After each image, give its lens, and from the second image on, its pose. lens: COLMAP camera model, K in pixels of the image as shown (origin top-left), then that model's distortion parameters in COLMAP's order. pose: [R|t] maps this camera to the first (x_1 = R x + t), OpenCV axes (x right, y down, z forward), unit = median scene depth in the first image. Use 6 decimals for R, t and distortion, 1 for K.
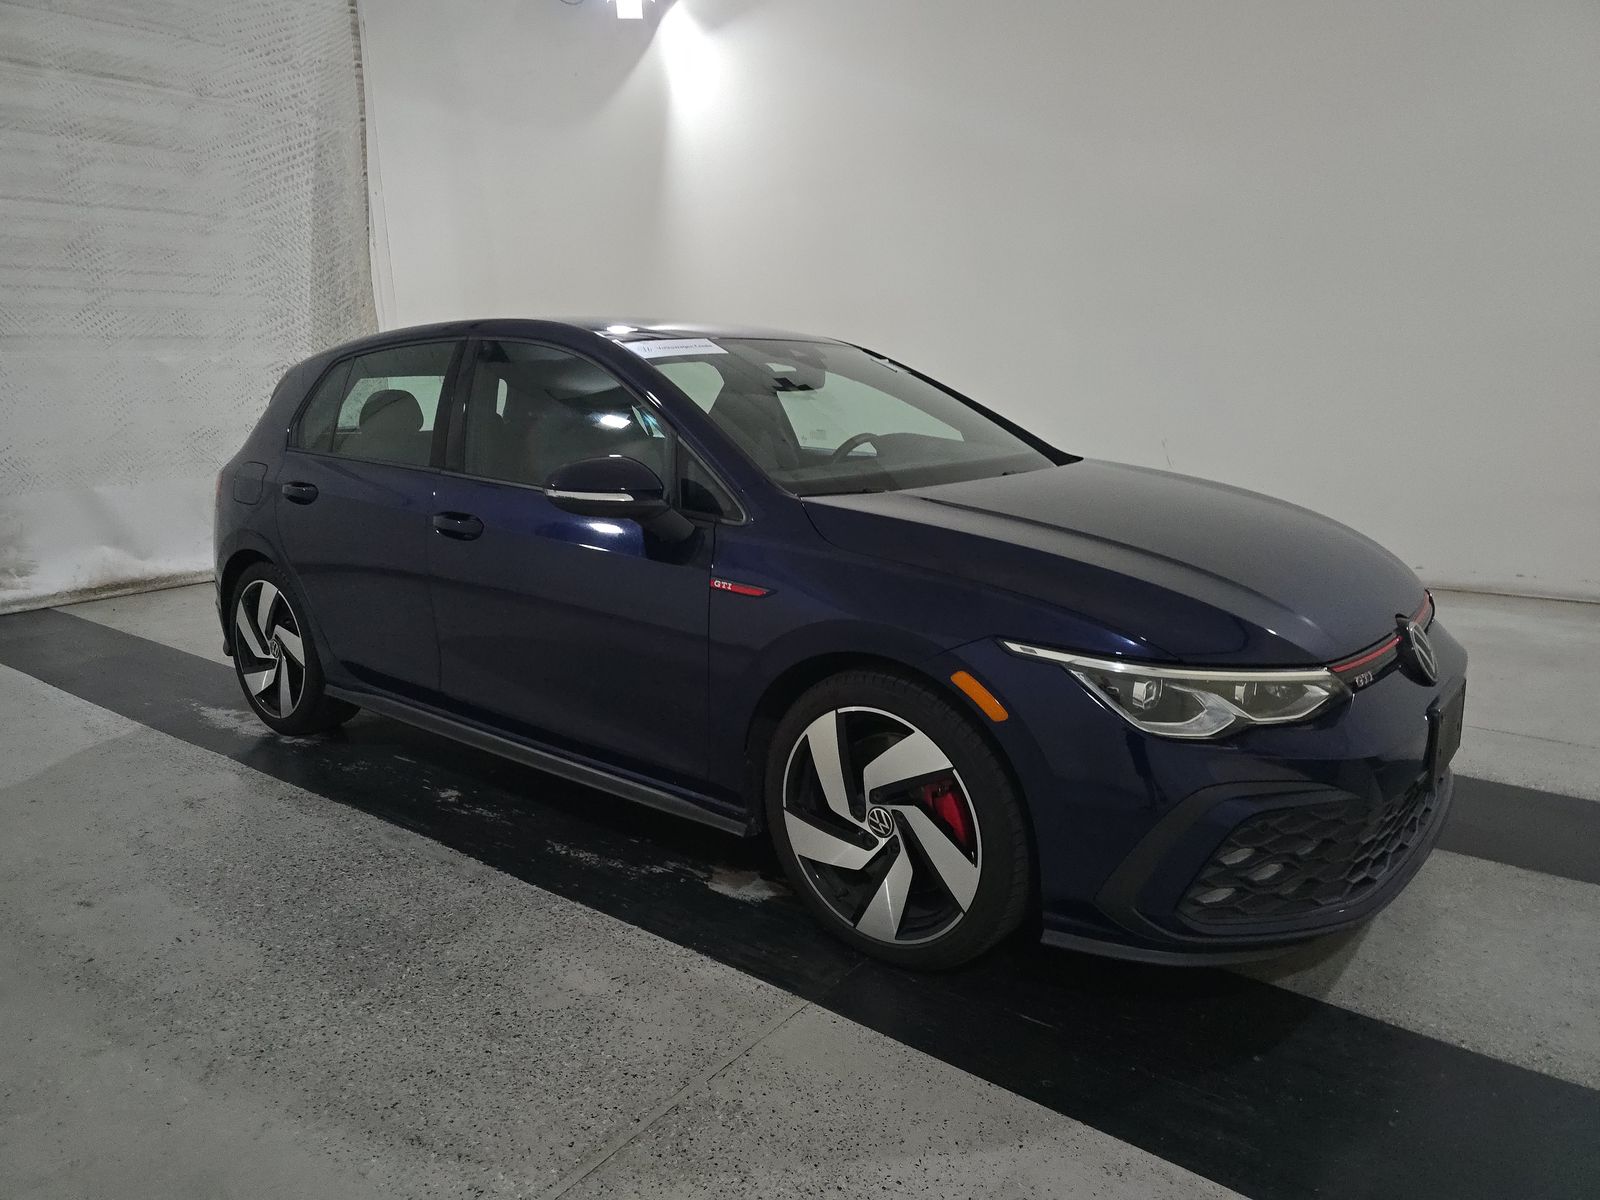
lens RADIAL K [[1073.2, 0, 800.0], [0, 1073.2, 600.0], [0, 0, 1]] dist [0.046289, -0.042029]
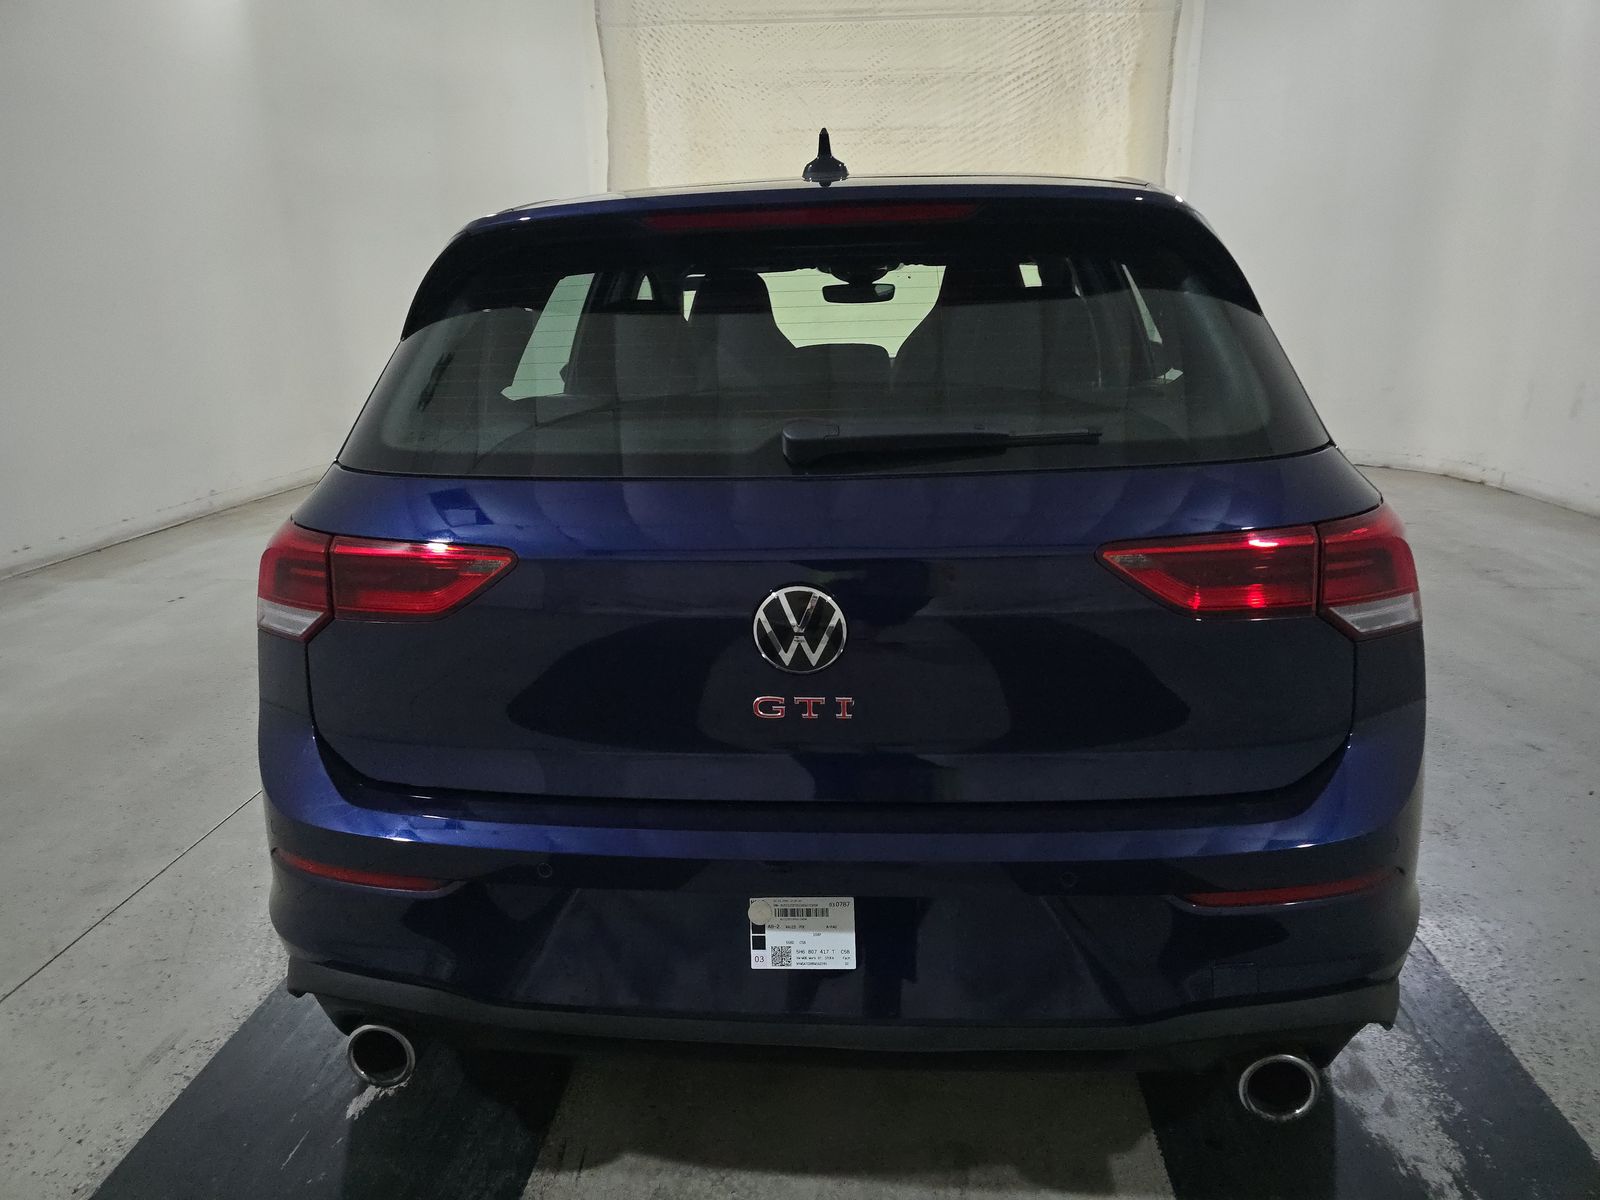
lens RADIAL K [[1073.2, 0, 800.0], [0, 1073.2, 600.0], [0, 0, 1]] dist [0.046289, -0.042029]
pose [[-0.555717, -0.194582, 0.808280, -0.941302], [0.193348, 0.915319, 0.353283, -0.334115], [-0.808576, 0.352605, -0.471037, 1.762720]]
